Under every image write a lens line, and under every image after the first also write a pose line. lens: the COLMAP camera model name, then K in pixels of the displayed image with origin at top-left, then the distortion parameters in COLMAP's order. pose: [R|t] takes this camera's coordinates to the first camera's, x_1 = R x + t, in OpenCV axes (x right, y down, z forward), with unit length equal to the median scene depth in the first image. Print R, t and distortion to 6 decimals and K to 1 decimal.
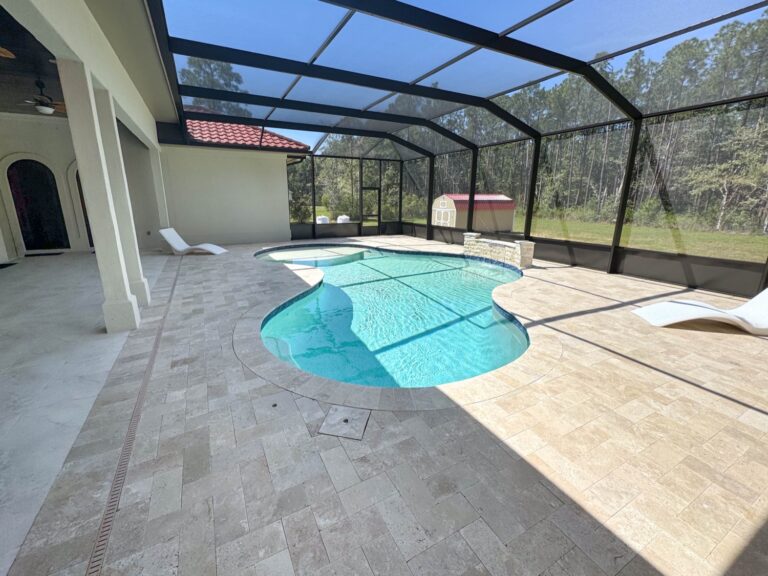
lens RADIAL K [[319.9, 0, 369.3], [0, 319.9, 278.5], [0, 0, 1]] dist [-0.001159, -0.000411]
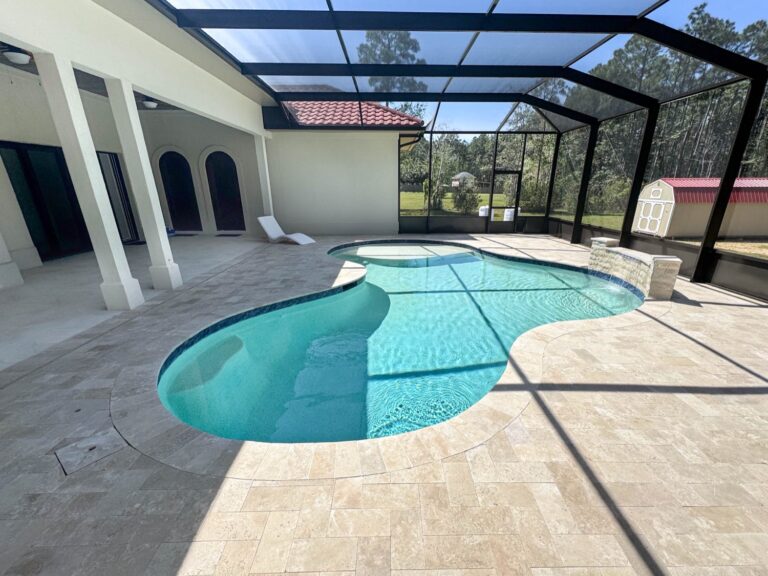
lens RADIAL K [[352.0, 0, 392.3], [0, 352.0, 315.9], [0, 0, 1]] dist [-0.003413, 0.001991]
pose [[0.901837, 0.148873, -0.405620, 0.261795], [-0.102759, 0.985732, 0.133319, -0.034225], [0.419680, -0.078550, 0.904267, 0.127625]]
